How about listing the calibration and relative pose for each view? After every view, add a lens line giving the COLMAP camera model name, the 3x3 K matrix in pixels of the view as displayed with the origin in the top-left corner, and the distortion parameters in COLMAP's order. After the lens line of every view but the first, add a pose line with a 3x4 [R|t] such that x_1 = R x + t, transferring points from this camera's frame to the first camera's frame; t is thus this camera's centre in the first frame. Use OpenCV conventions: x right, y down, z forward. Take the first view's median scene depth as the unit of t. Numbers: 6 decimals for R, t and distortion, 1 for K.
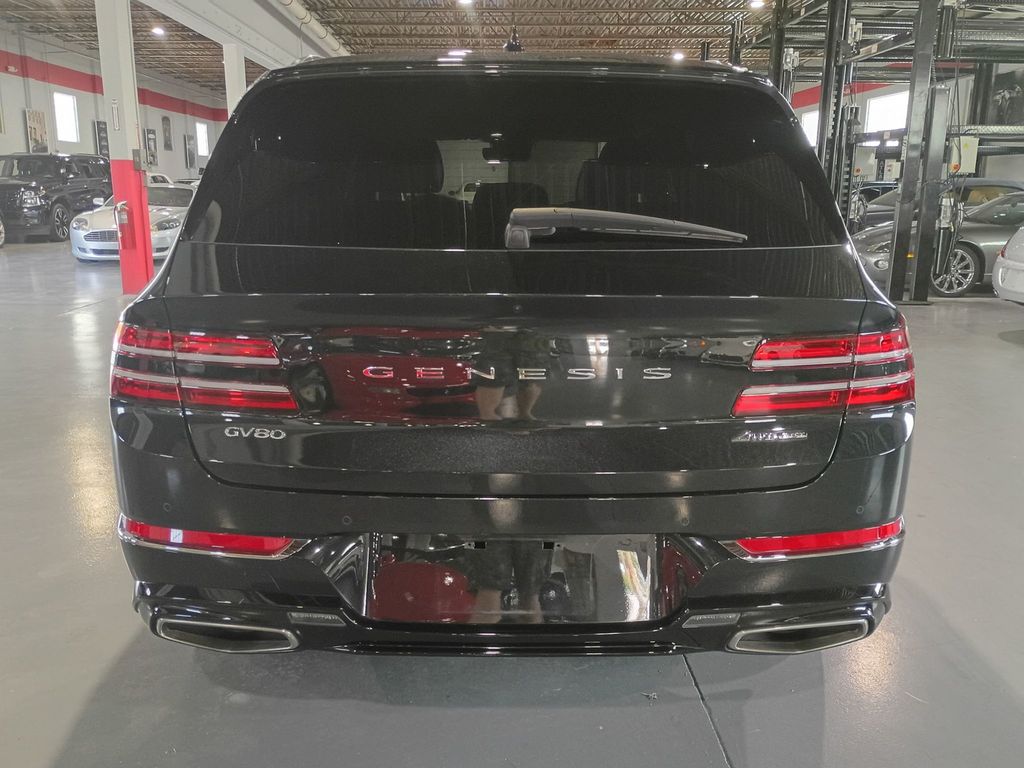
lens RADIAL K [[882.1, 0, 506.8], [0, 882.1, 386.8], [0, 0, 1]] dist [0.090797, -0.119291]
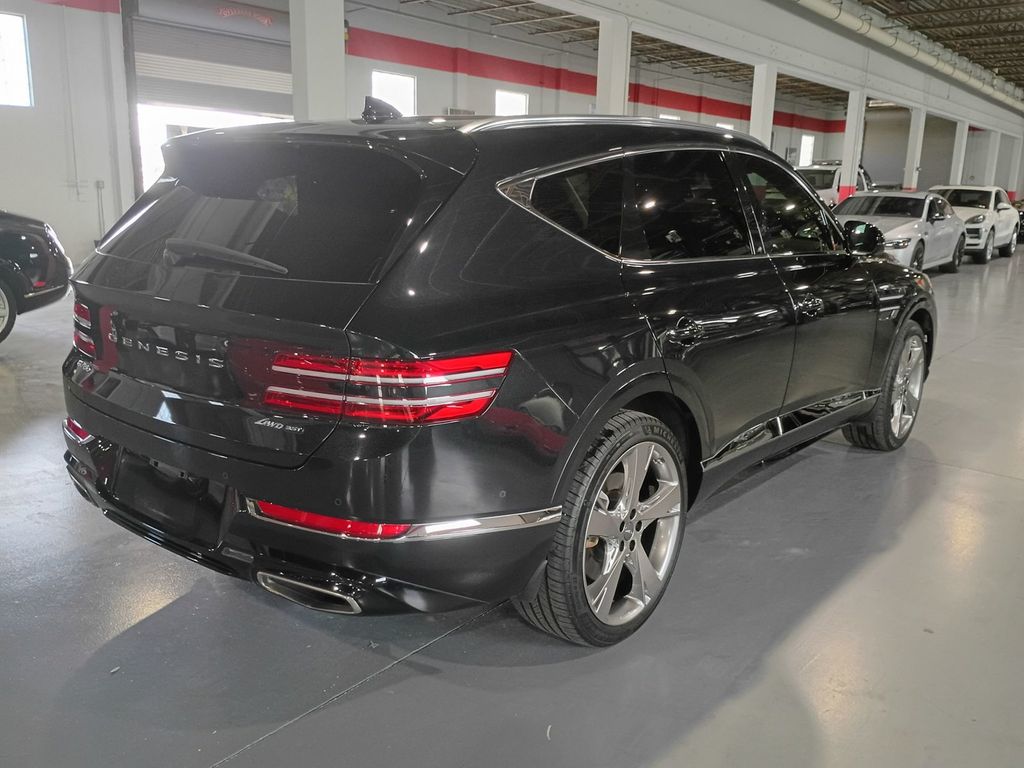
lens RADIAL K [[882.1, 0, 506.8], [0, 882.1, 386.8], [0, 0, 1]] dist [0.090797, -0.119291]
pose [[0.771914, 0.154135, -0.616759, 1.088382], [-0.159921, 0.986045, 0.046272, -0.091505], [0.615284, 0.062915, 0.785791, 0.156191]]
